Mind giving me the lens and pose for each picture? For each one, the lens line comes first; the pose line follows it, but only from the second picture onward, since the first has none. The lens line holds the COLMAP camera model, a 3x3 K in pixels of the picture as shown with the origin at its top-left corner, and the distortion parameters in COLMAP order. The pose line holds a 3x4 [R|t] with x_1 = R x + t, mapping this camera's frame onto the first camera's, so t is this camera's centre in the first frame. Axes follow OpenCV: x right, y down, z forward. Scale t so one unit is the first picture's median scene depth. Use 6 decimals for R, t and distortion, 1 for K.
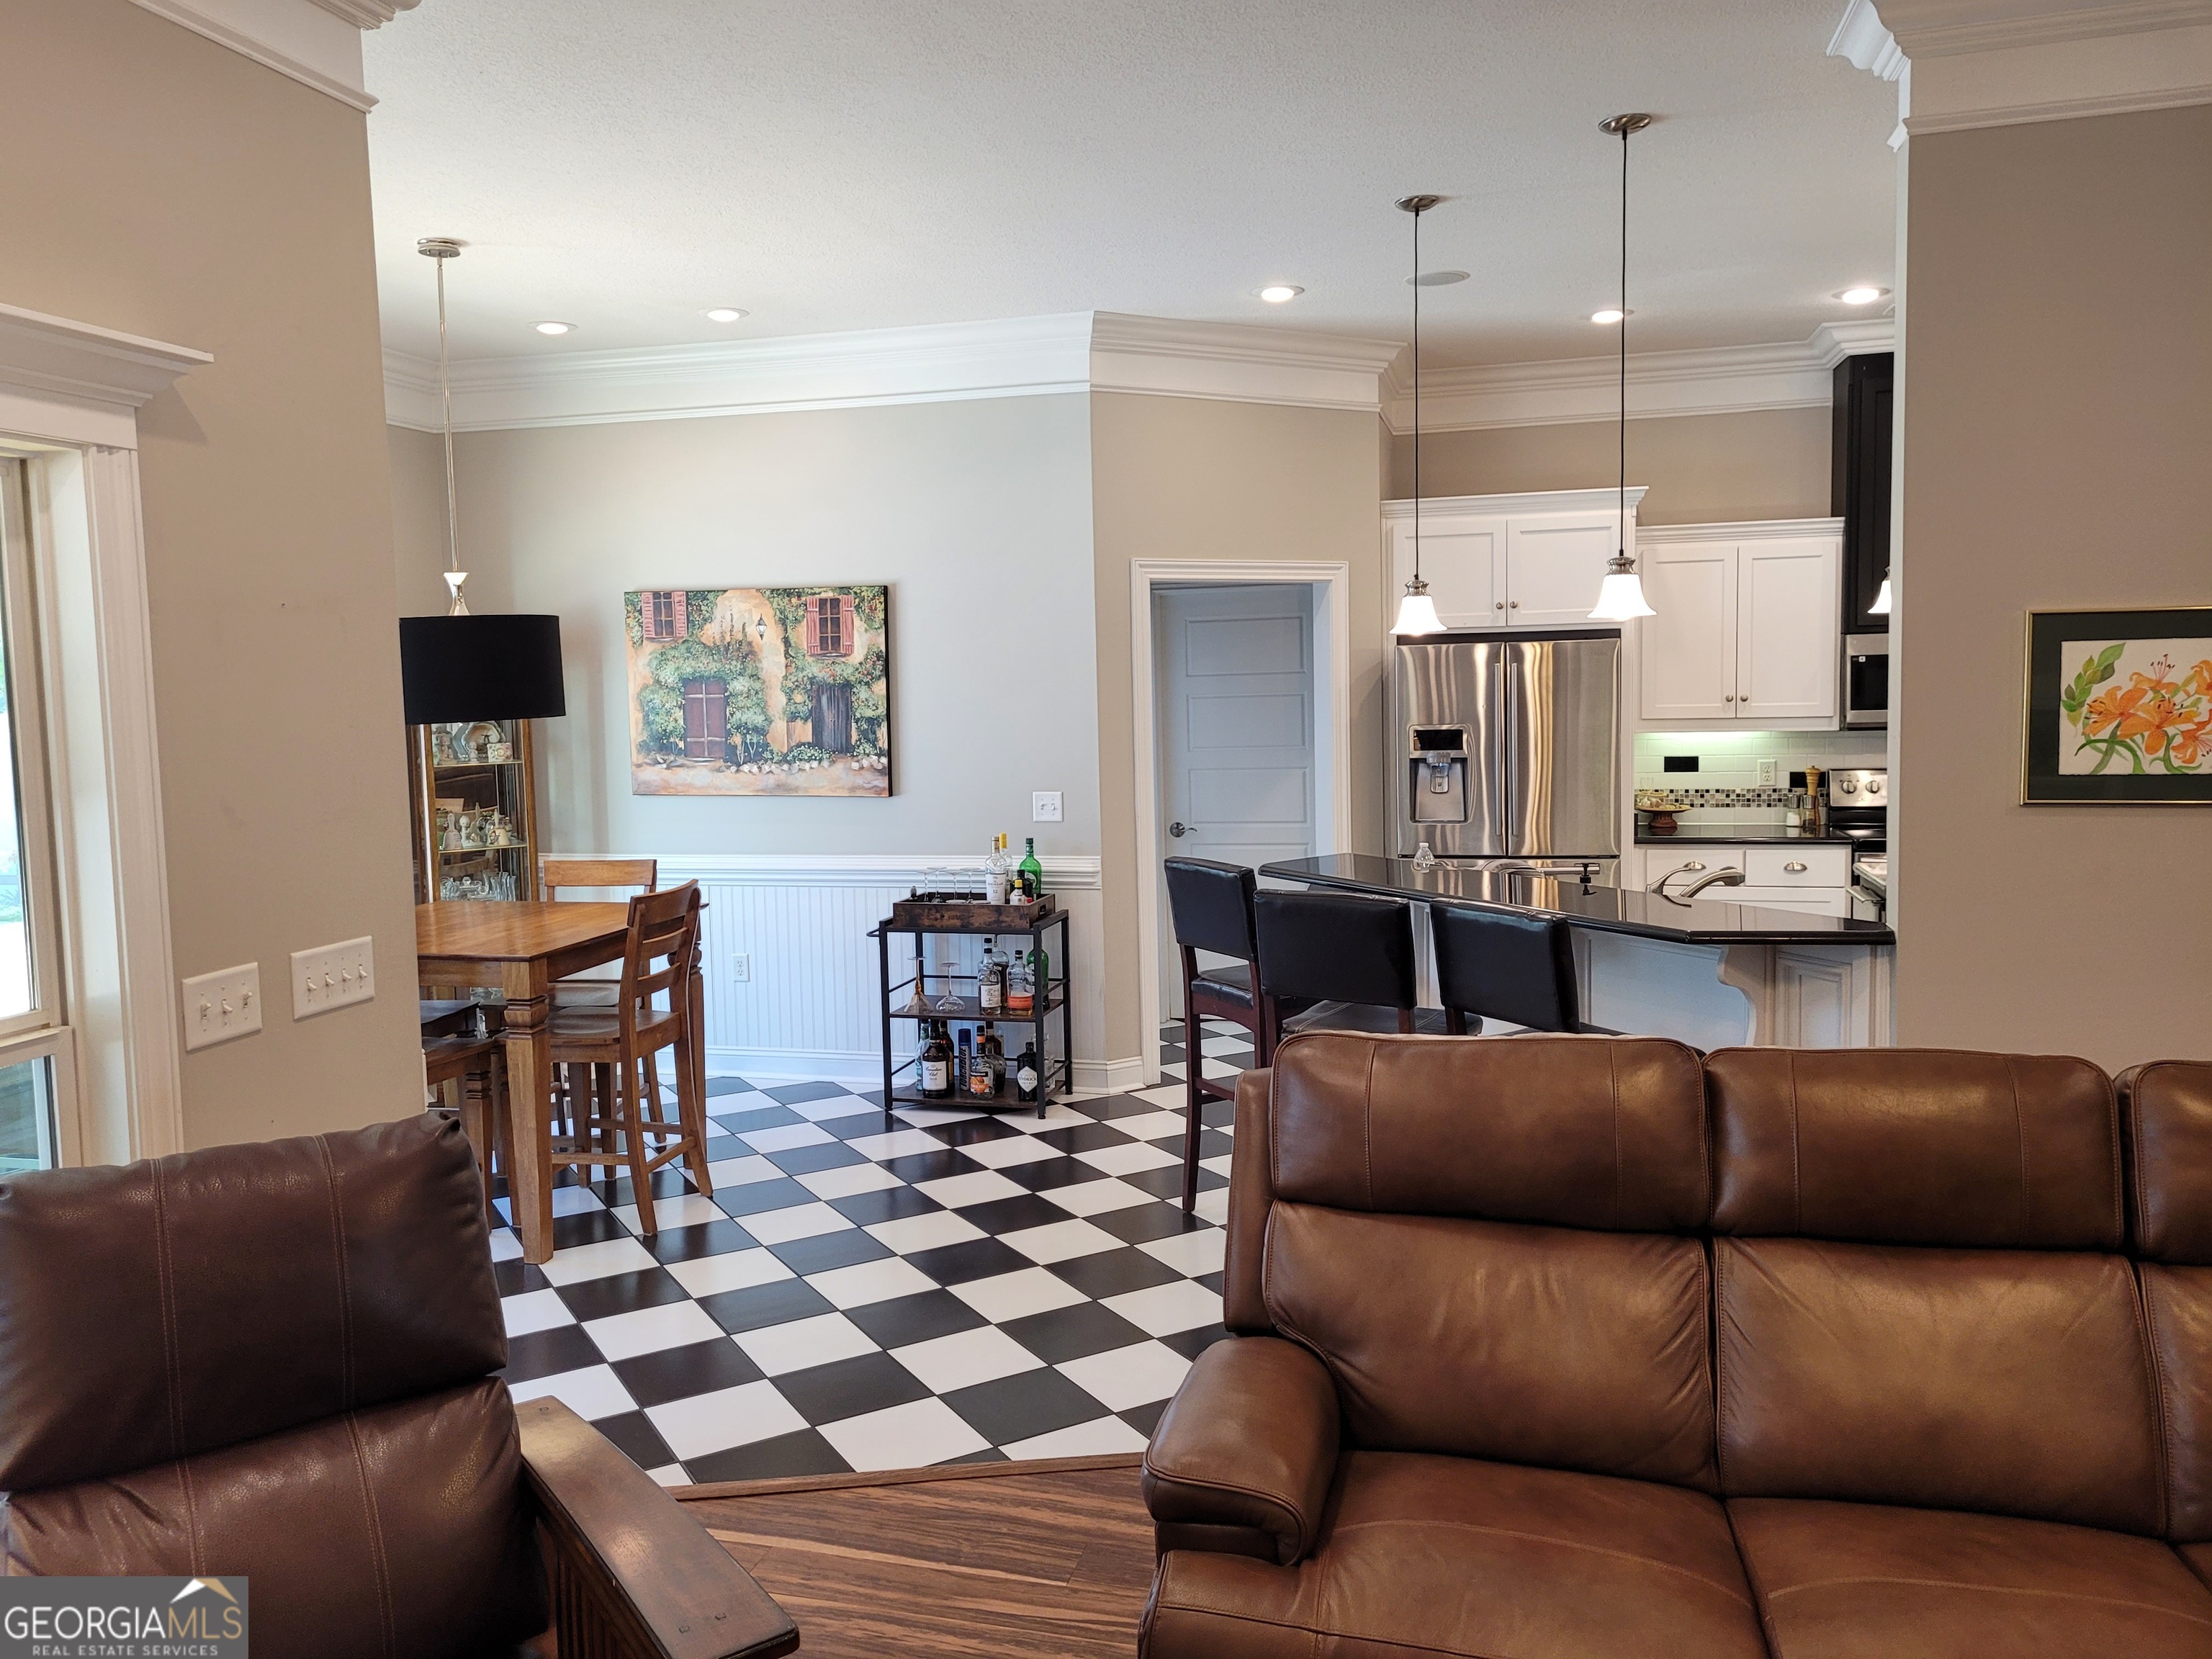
lens RADIAL K [[1678.8, 0, 1074.4], [0, 1678.8, 797.3], [0, 0, 1]] dist [0.047449, -0.037168]
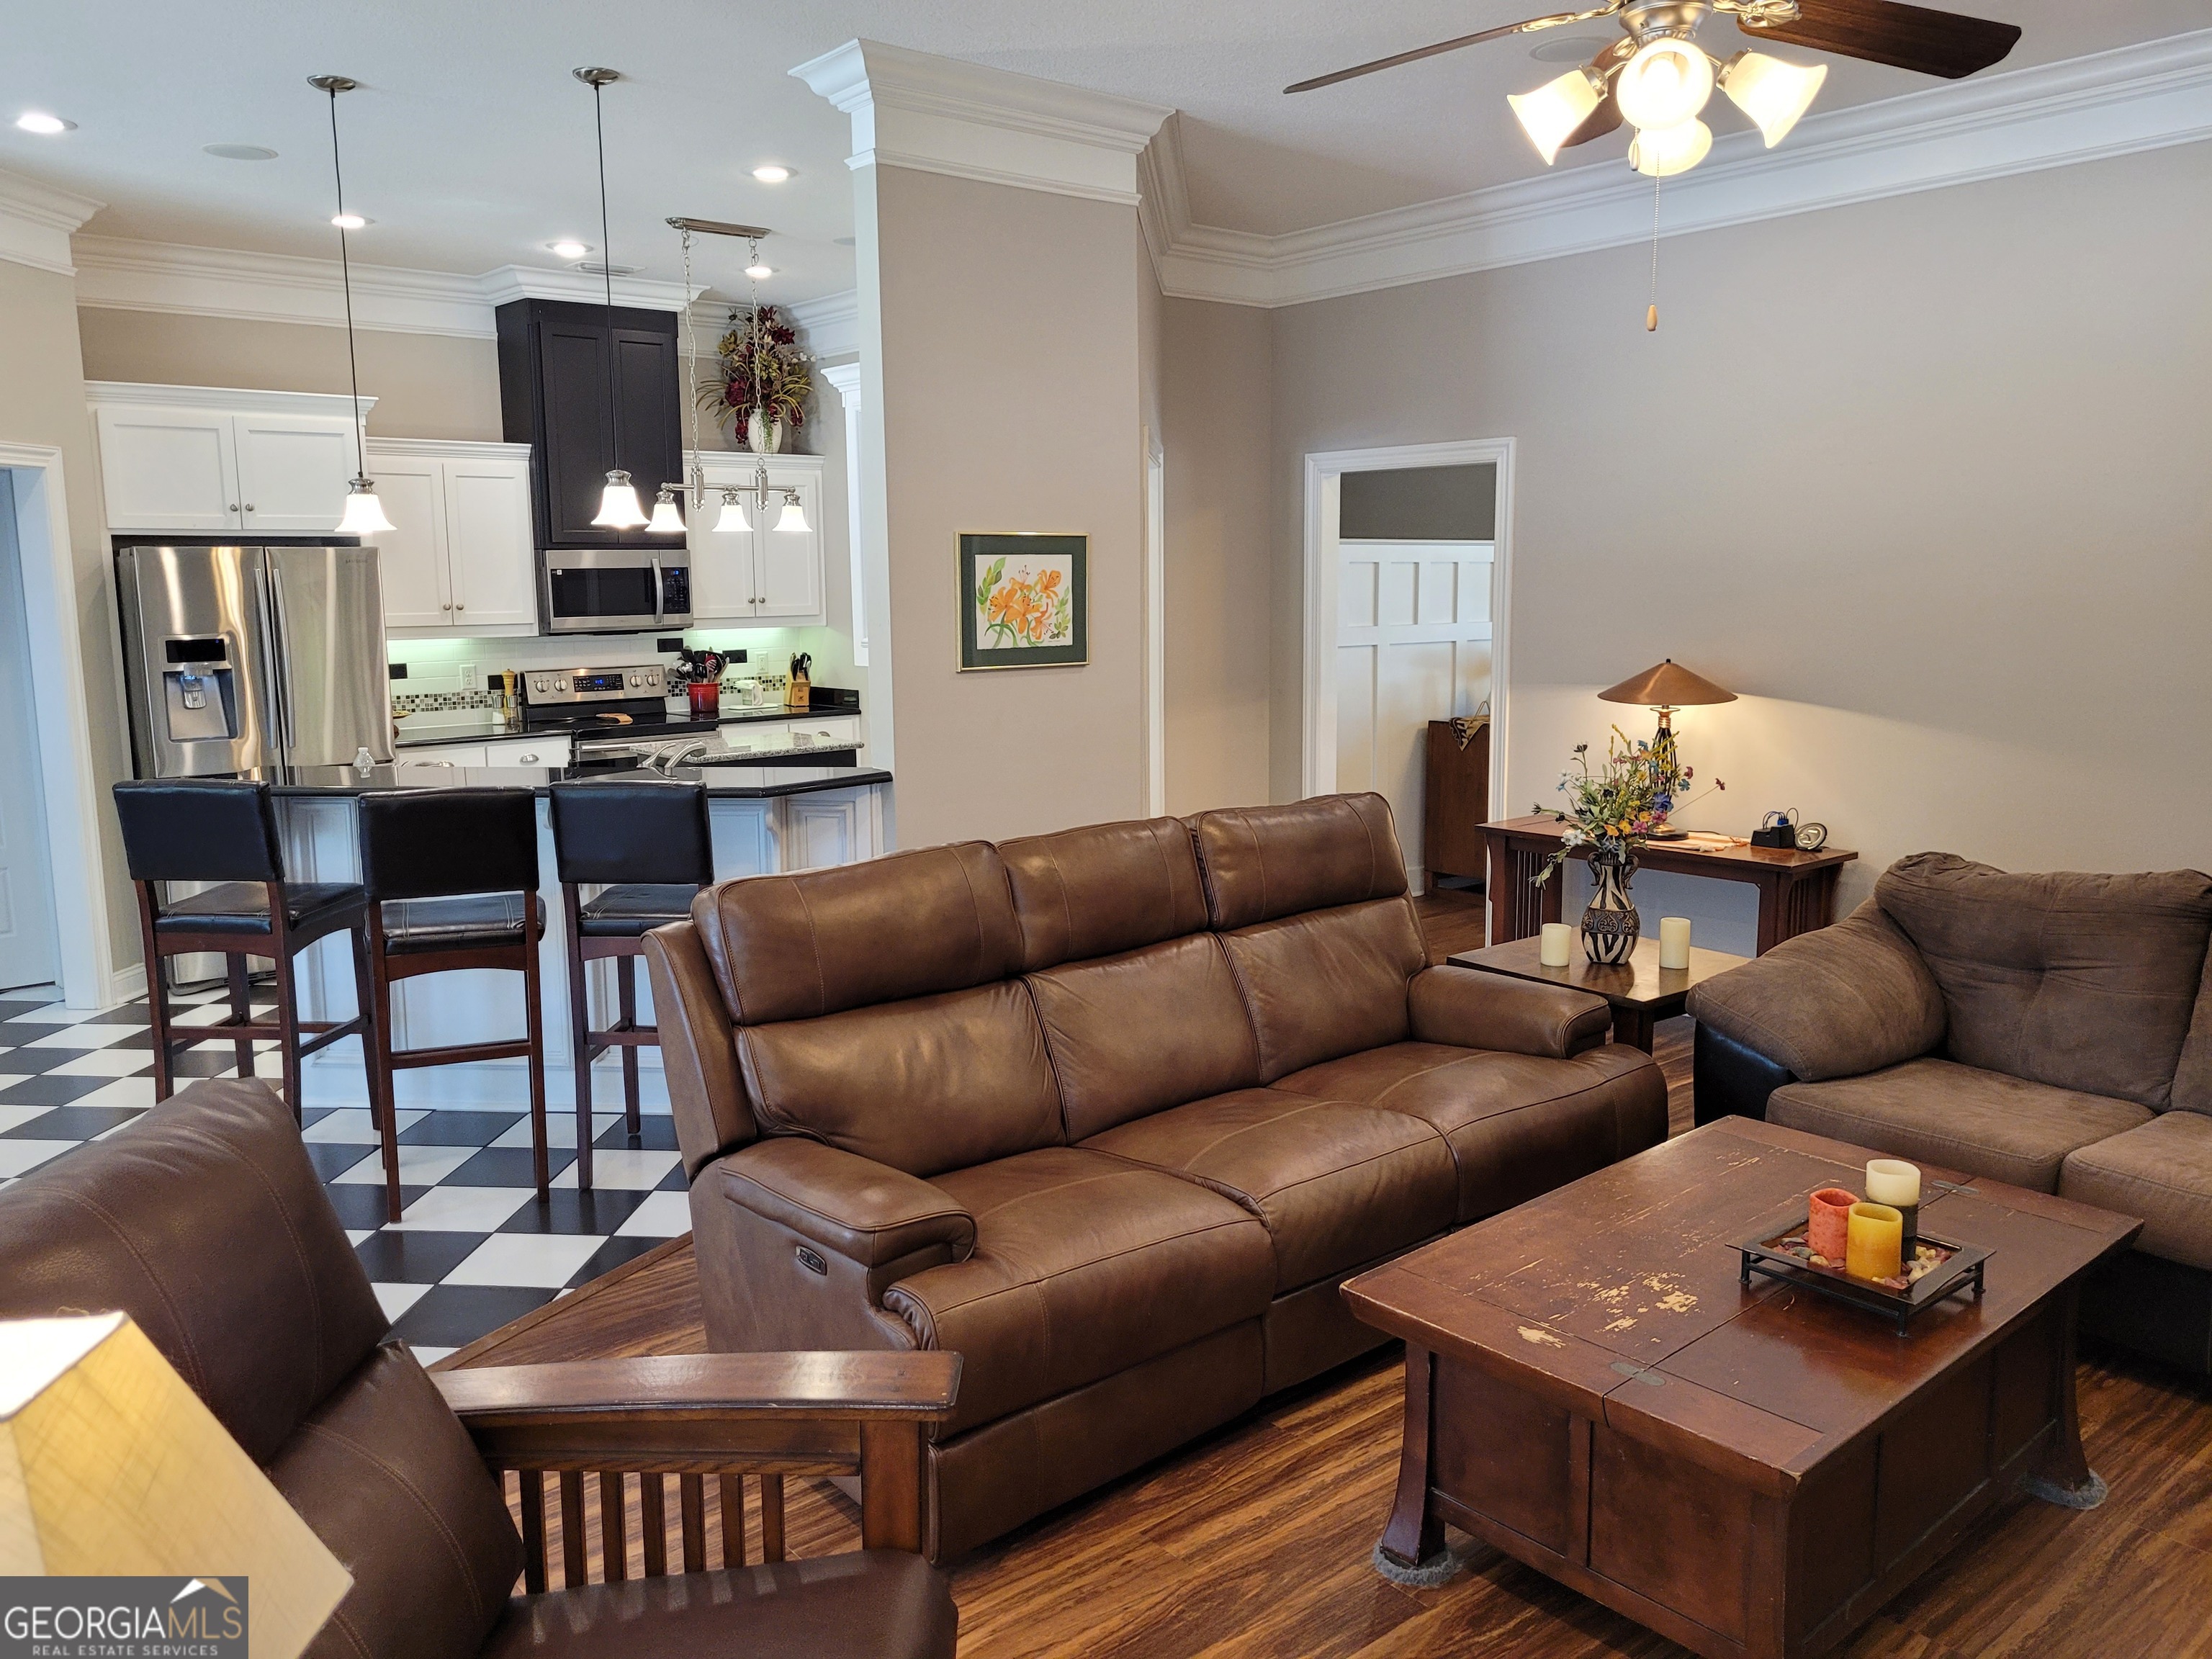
lens RADIAL K [[1678.8, 0, 1074.4], [0, 1678.8, 797.3], [0, 0, 1]] dist [0.047449, -0.037168]
pose [[0.564355, -0.093818, 0.820184, -0.492558], [0.058975, 0.995565, 0.073299, 0.010840], [-0.823423, 0.007004, 0.567385, 0.125505]]
